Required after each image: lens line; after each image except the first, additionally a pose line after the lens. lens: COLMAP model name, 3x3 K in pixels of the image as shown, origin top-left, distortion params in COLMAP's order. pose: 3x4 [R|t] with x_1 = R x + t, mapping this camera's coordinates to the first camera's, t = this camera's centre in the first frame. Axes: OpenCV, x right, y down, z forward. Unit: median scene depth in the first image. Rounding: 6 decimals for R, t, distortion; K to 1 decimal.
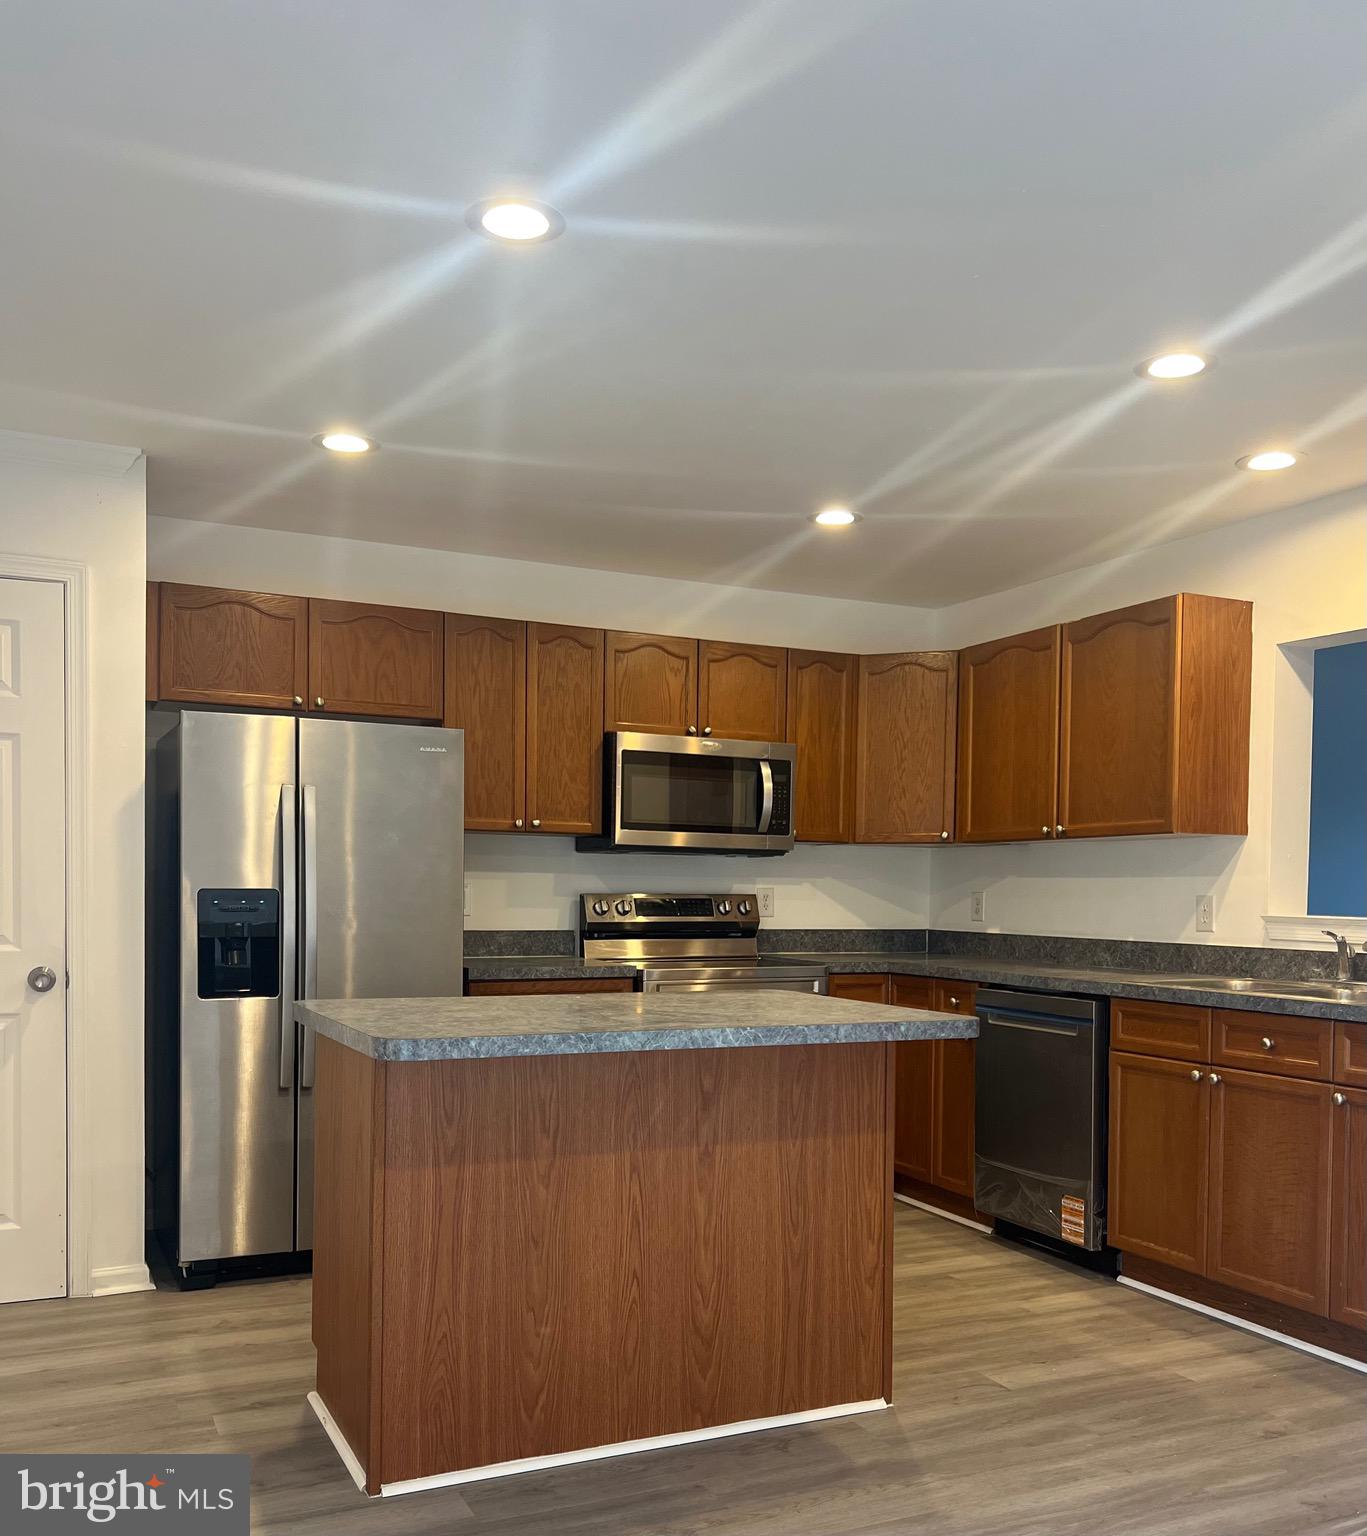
lens RADIAL K [[1381.2, 0, 719.7], [0, 1381.2, 922.8], [0, 0, 1]] dist [0.056117, -0.062335]
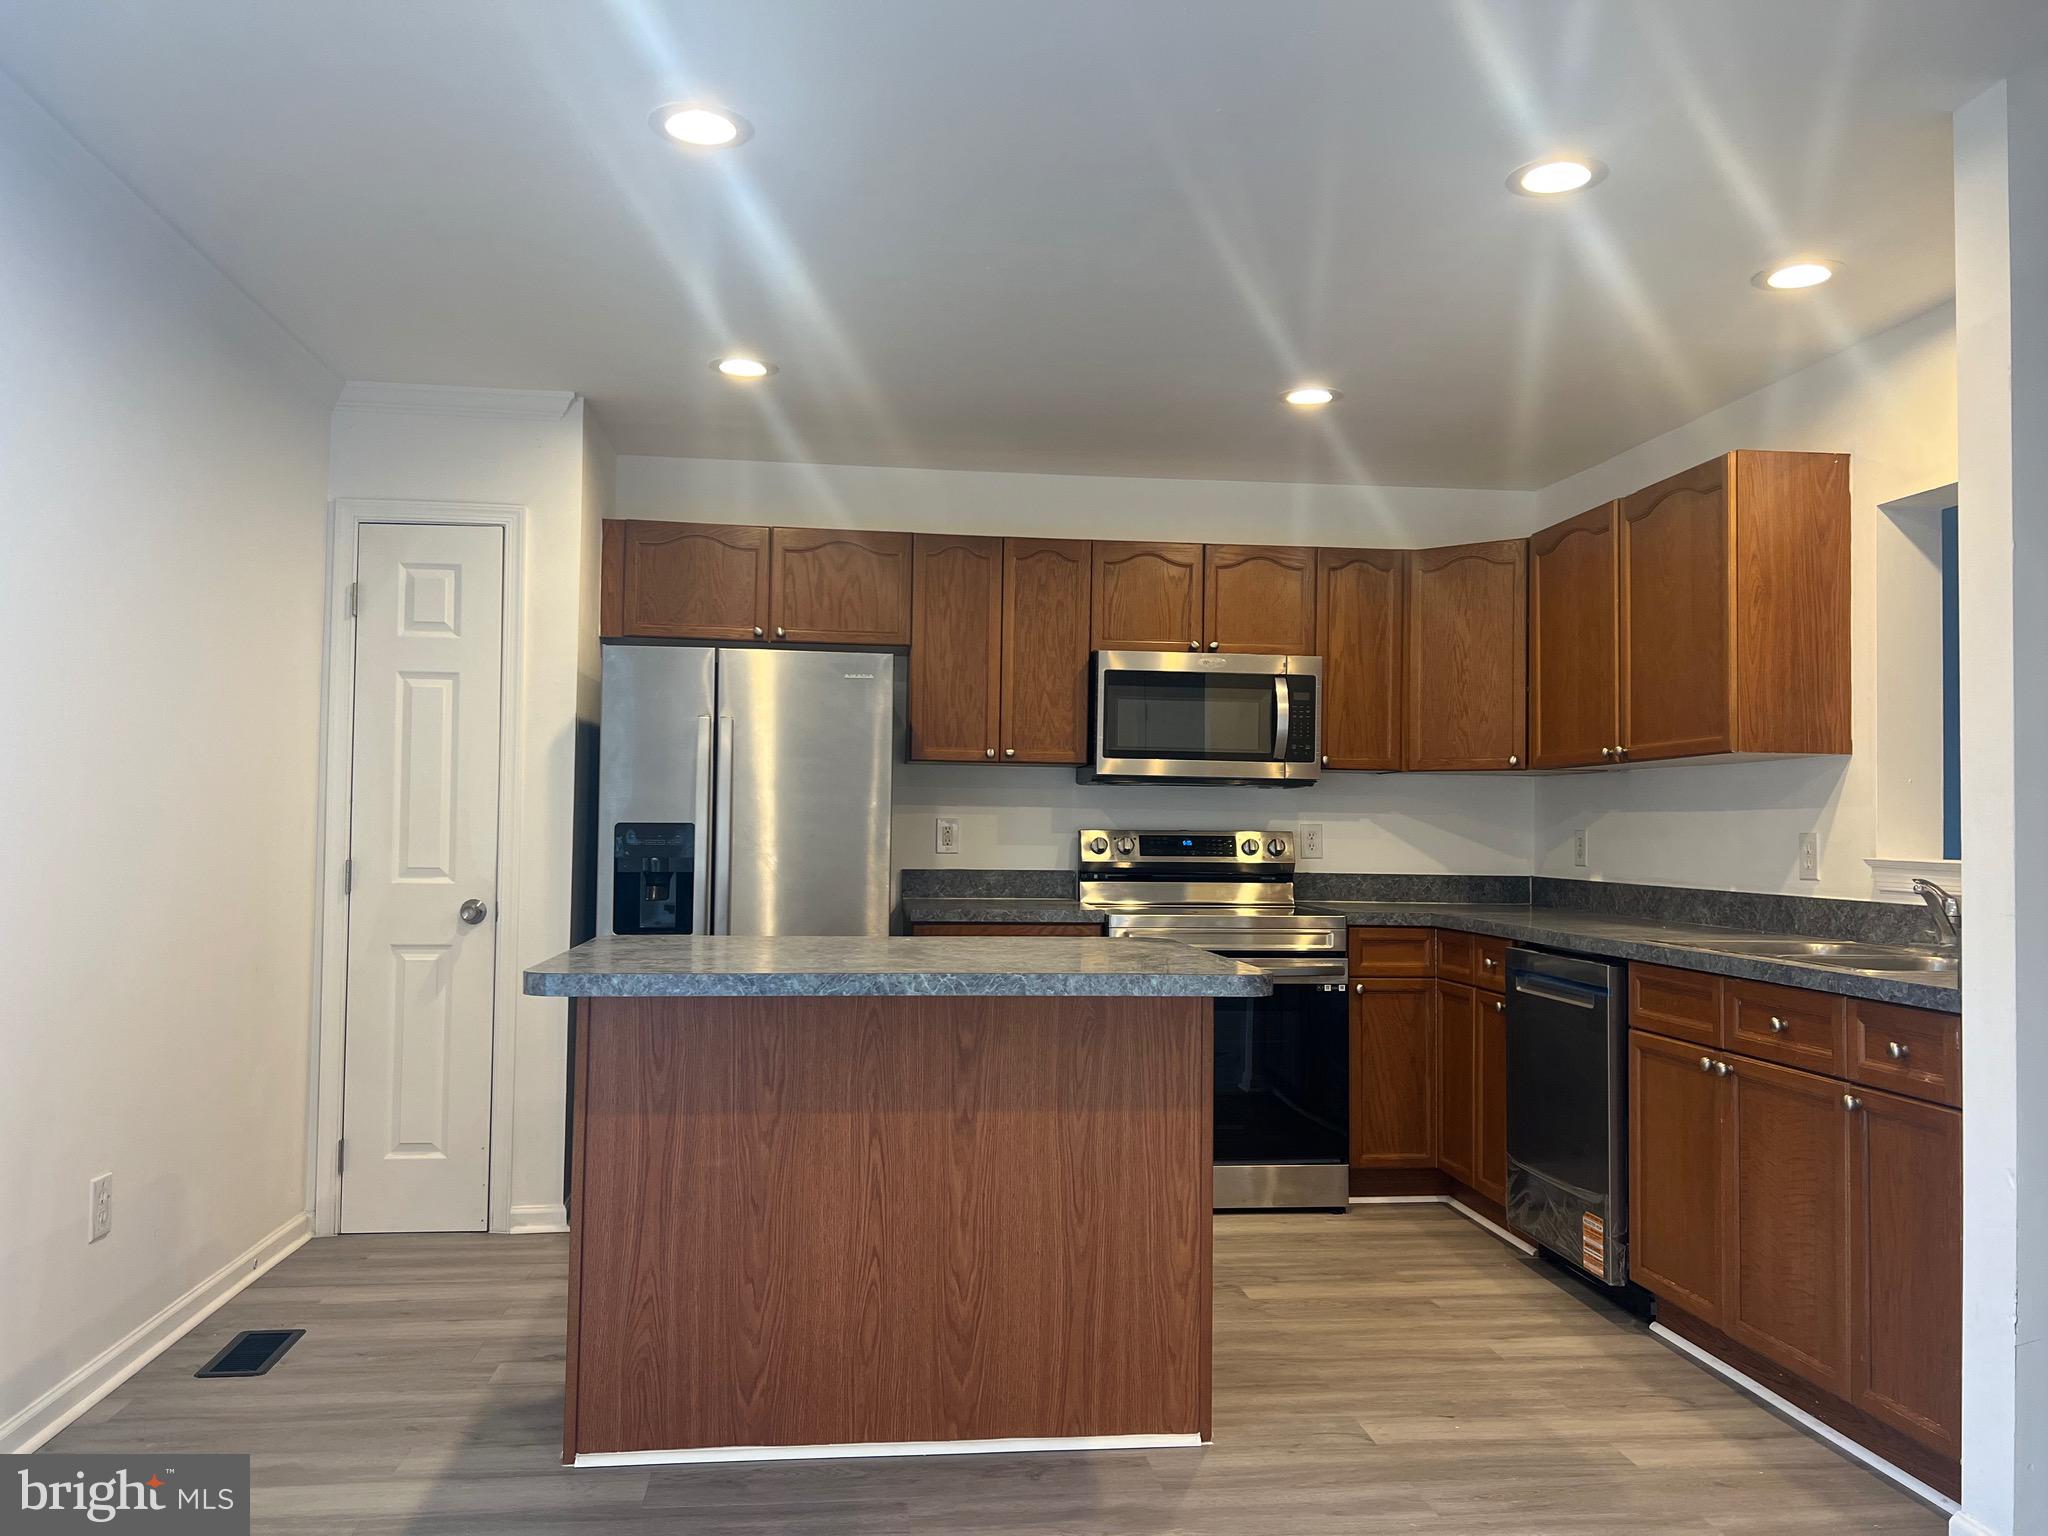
lens RADIAL K [[1534.3, 0, 1027.9], [0, 1534.3, 772.5], [0, 0, 1]] dist [0.038299, -0.022861]
pose [[0.947102, -0.011169, -0.320739, 0.258232], [-0.009438, 0.997993, -0.062623, 0.005447], [0.320794, 0.062338, 0.945095, 0.057168]]
